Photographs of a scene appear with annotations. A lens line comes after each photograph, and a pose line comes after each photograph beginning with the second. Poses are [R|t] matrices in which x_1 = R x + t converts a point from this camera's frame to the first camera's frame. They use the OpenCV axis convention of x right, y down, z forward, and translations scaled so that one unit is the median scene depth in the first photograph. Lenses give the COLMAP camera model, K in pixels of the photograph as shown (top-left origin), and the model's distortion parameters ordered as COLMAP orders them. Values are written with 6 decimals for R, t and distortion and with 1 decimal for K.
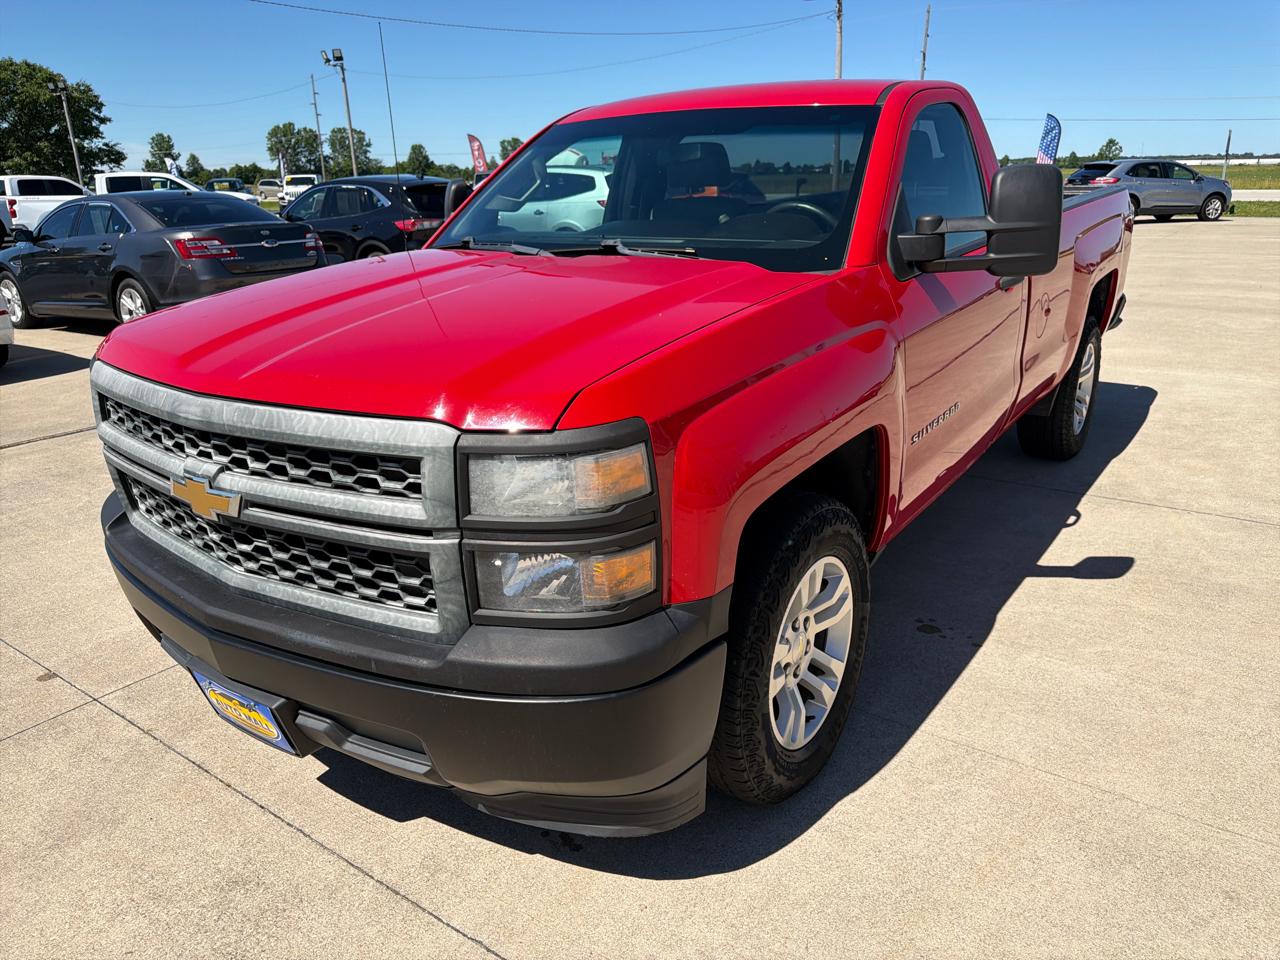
lens RADIAL K [[913.5, 0, 647.3], [0, 913.5, 491.4], [0, 0, 1]] dist [0.020037, -0.023744]
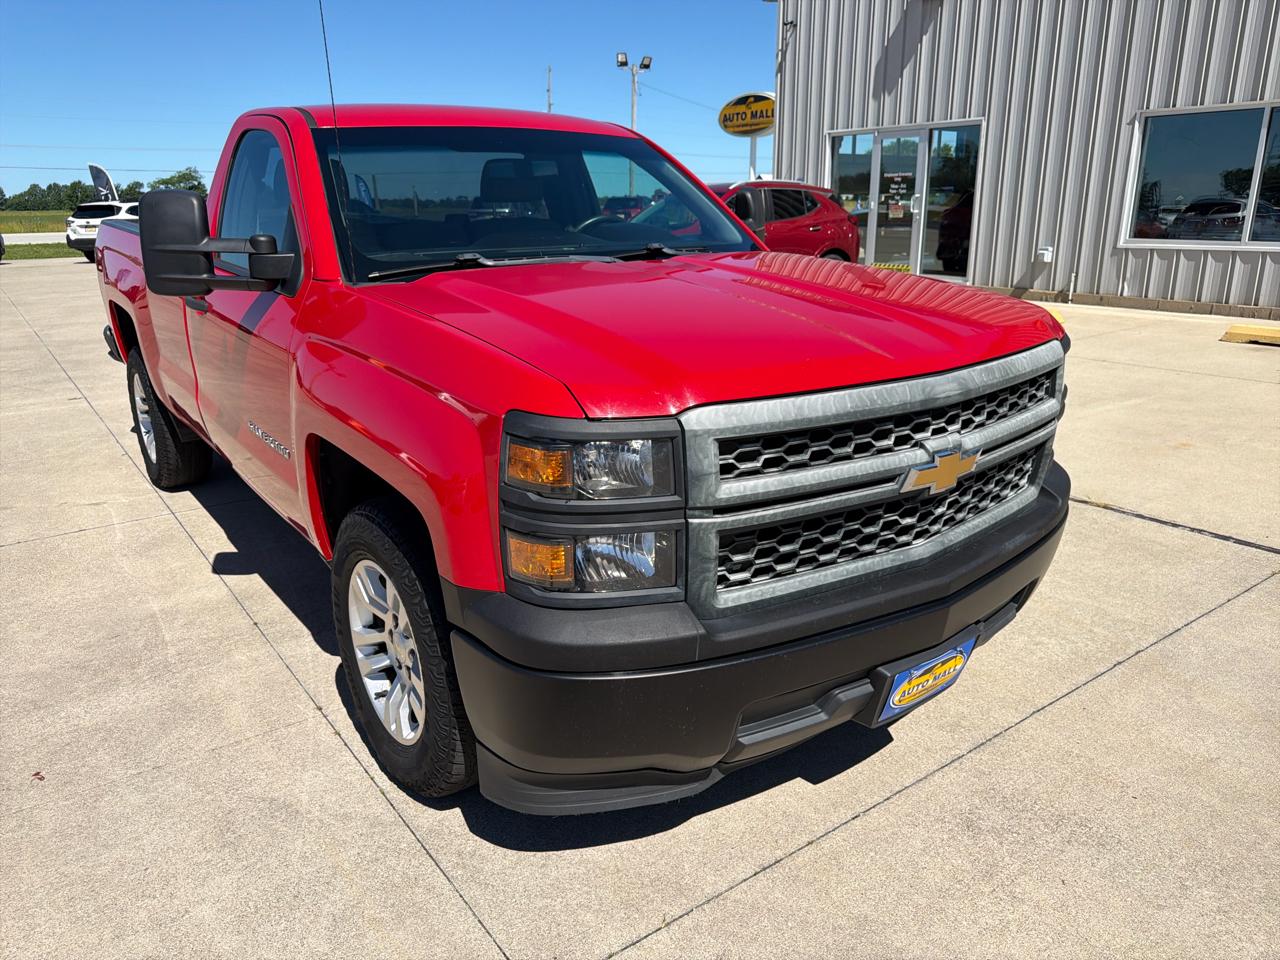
lens RADIAL K [[913.5, 0, 633.2], [0, 913.5, 487.3], [0, 0, 1]] dist [0.020037, -0.023744]
pose [[0.312115, -0.268107, 0.911429, -1.266834], [0.314888, 0.934320, 0.167008, -0.214947], [-0.896342, 0.234873, 0.376039, 0.754206]]
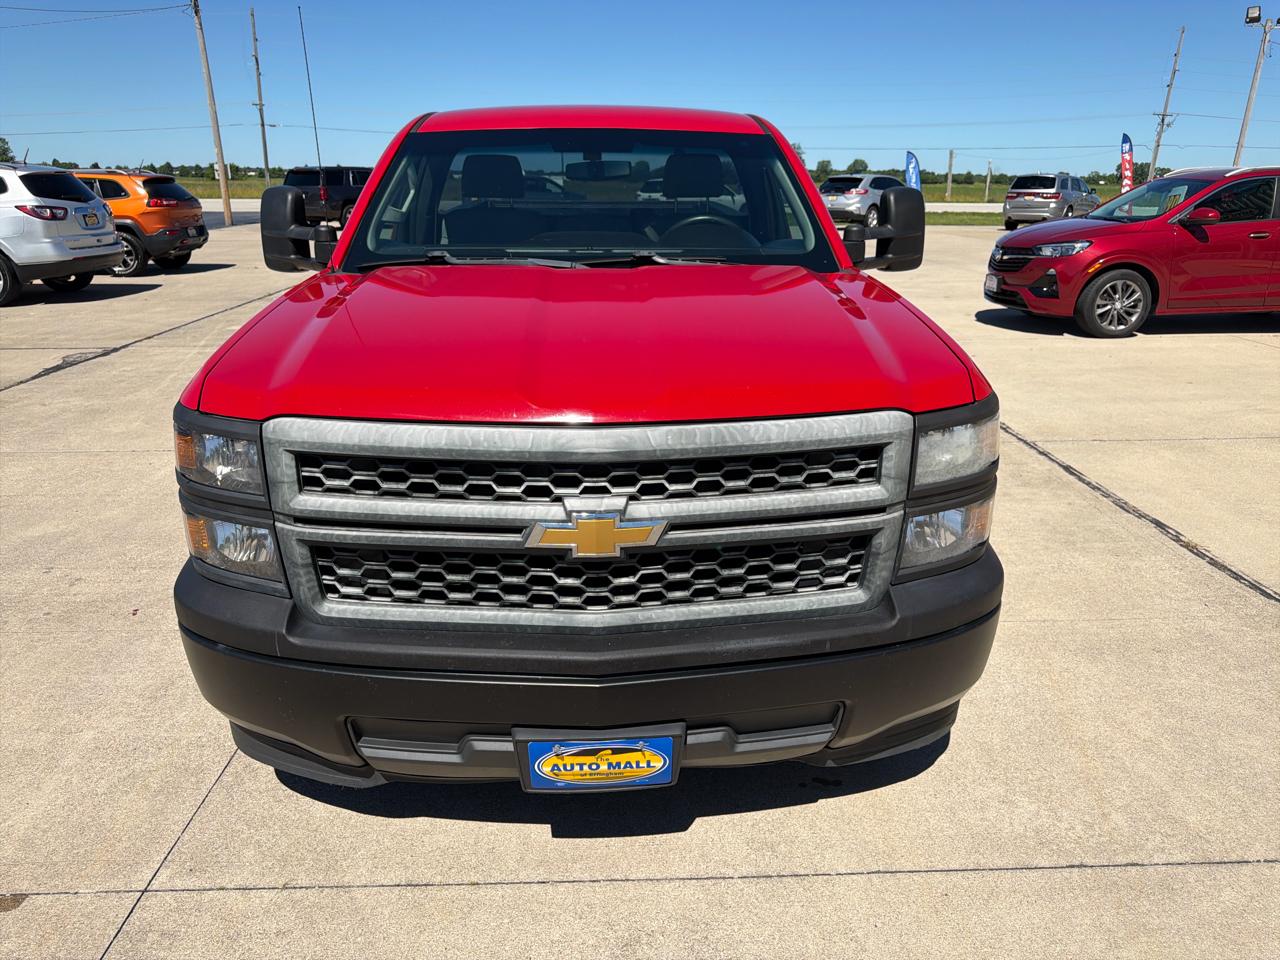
lens RADIAL K [[913.5, 0, 641.7], [0, 913.5, 484.4], [0, 0, 1]] dist [0.020037, -0.023744]
pose [[0.786807, -0.172342, 0.592649, -0.798302], [0.180784, 0.982461, 0.045688, -0.063800], [-0.590129, 0.071193, 0.804164, 0.185856]]
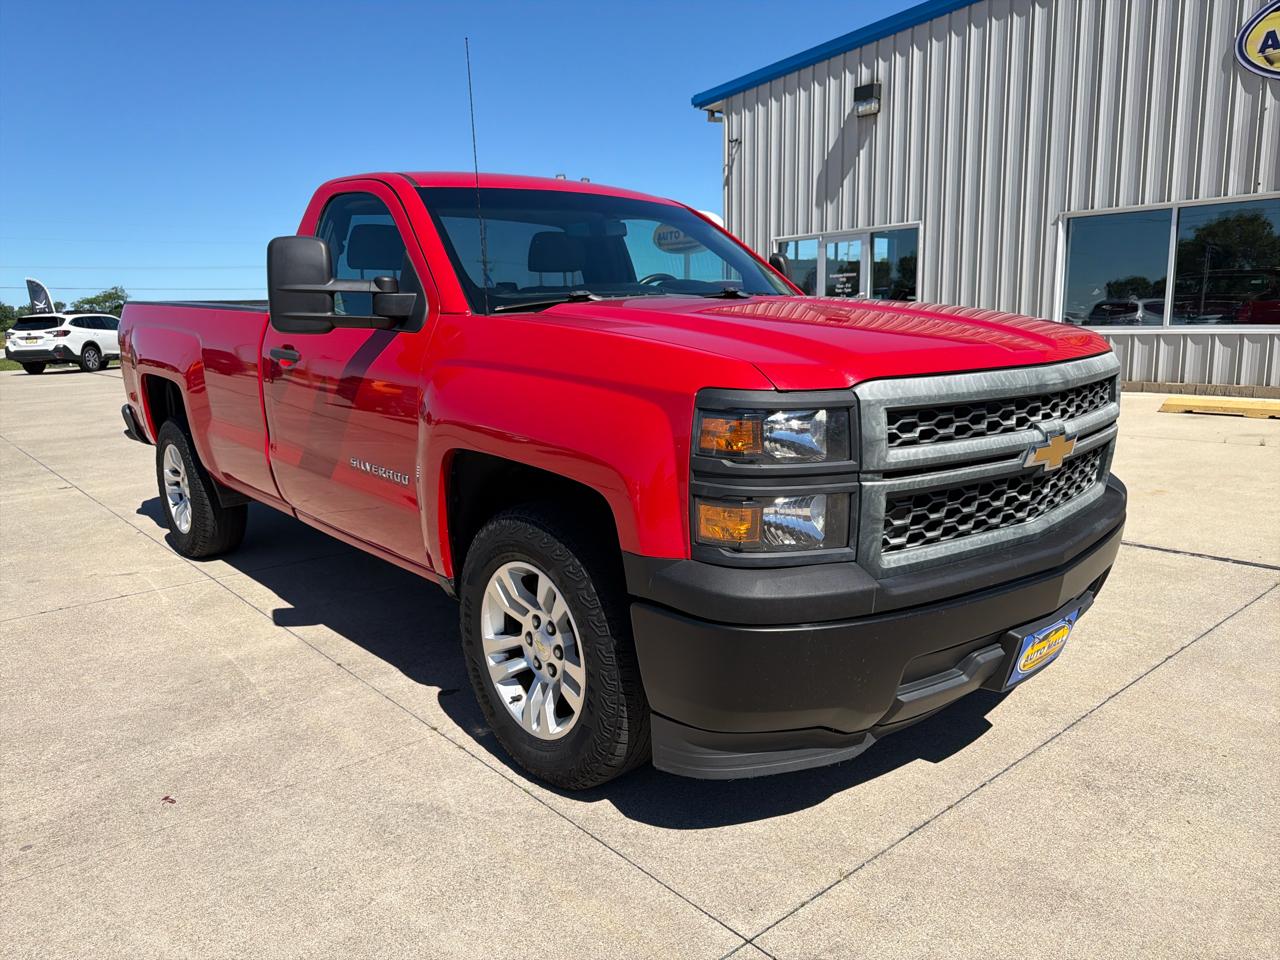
lens RADIAL K [[913.5, 0, 642.9], [0, 913.5, 488.7], [0, 0, 1]] dist [0.020037, -0.023744]
pose [[0.229963, -0.168006, 0.958588, -1.426534], [0.334704, 0.938554, 0.084200, -0.183978], [-0.913833, 0.301480, 0.272065, 0.955947]]
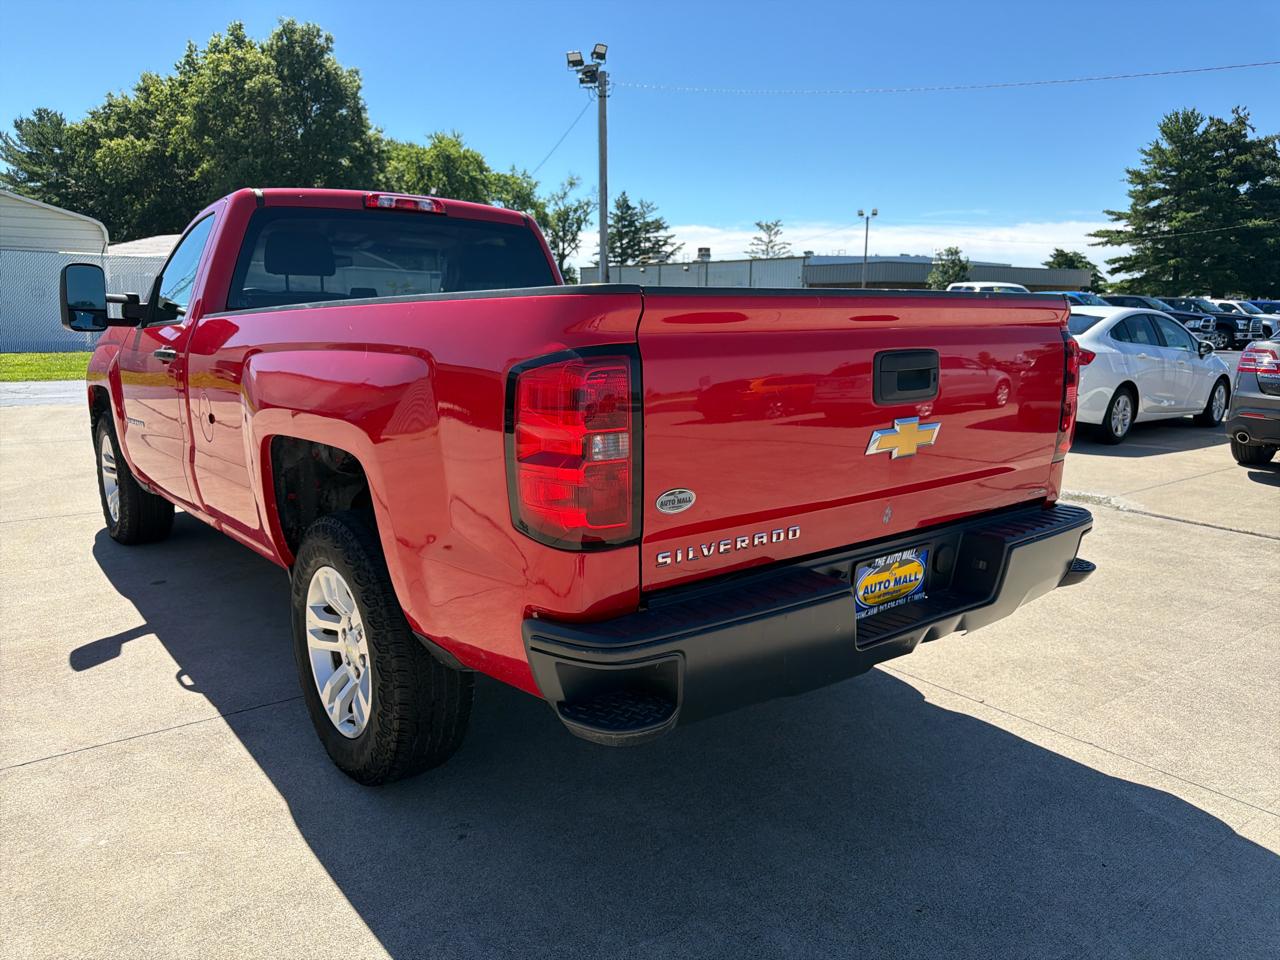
lens RADIAL K [[913.5, 0, 634.7], [0, 913.5, 484.9], [0, 0, 1]] dist [0.020037, -0.023744]
pose [[-0.284506, 0.204141, -0.936687, 1.845129], [-0.312623, 0.903898, 0.291950, -0.830771], [0.906269, 0.375891, -0.193345, 2.495652]]
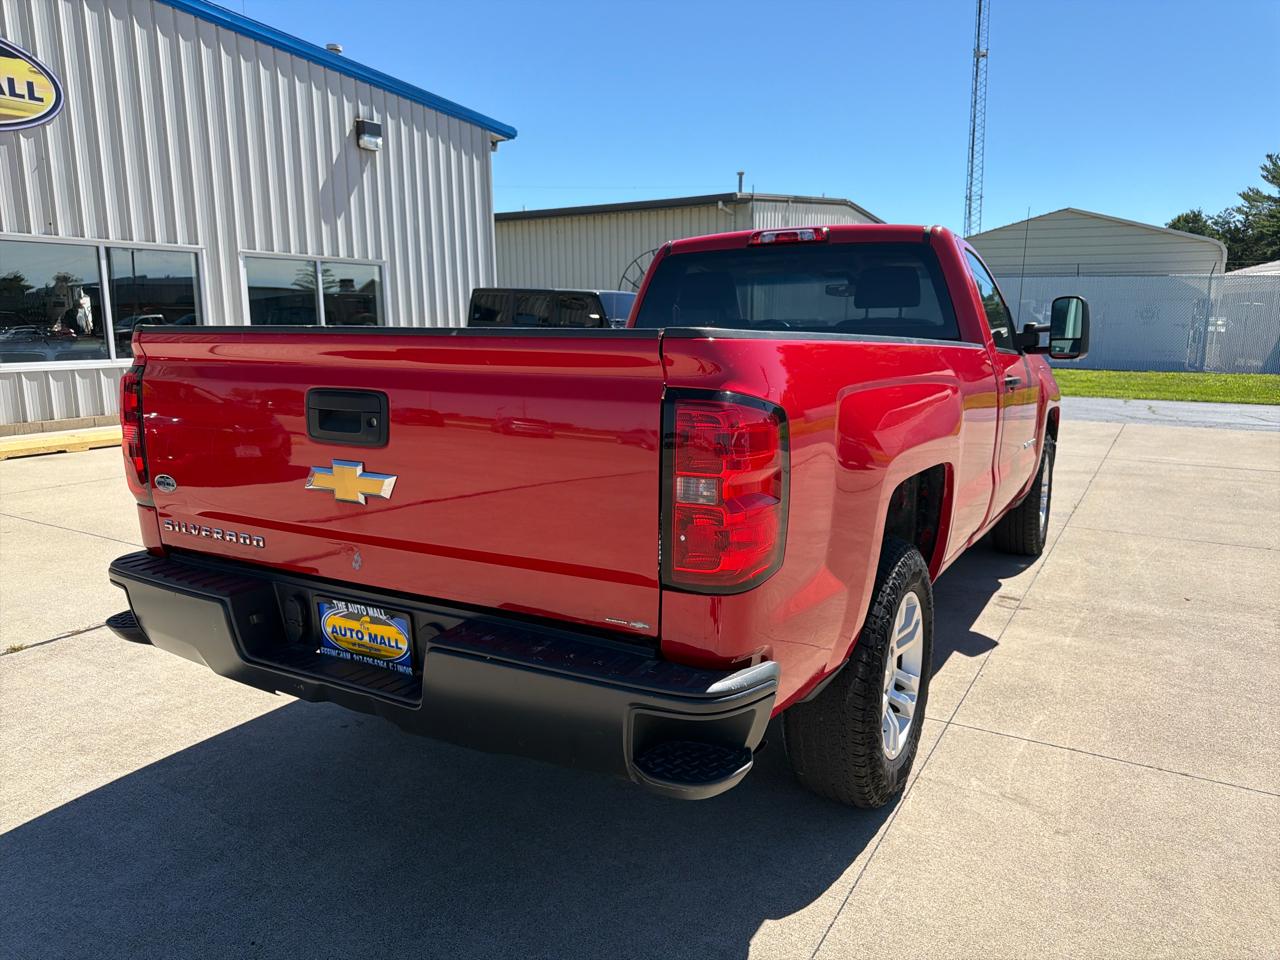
lens RADIAL K [[913.5, 0, 645.7], [0, 913.5, 478.7], [0, 0, 1]] dist [0.020037, -0.023744]
pose [[-0.994490, 0.041279, -0.096360, 0.725859], [-0.010158, 0.876937, 0.480497, -1.105879], [0.104335, 0.478829, -0.871686, 3.310668]]
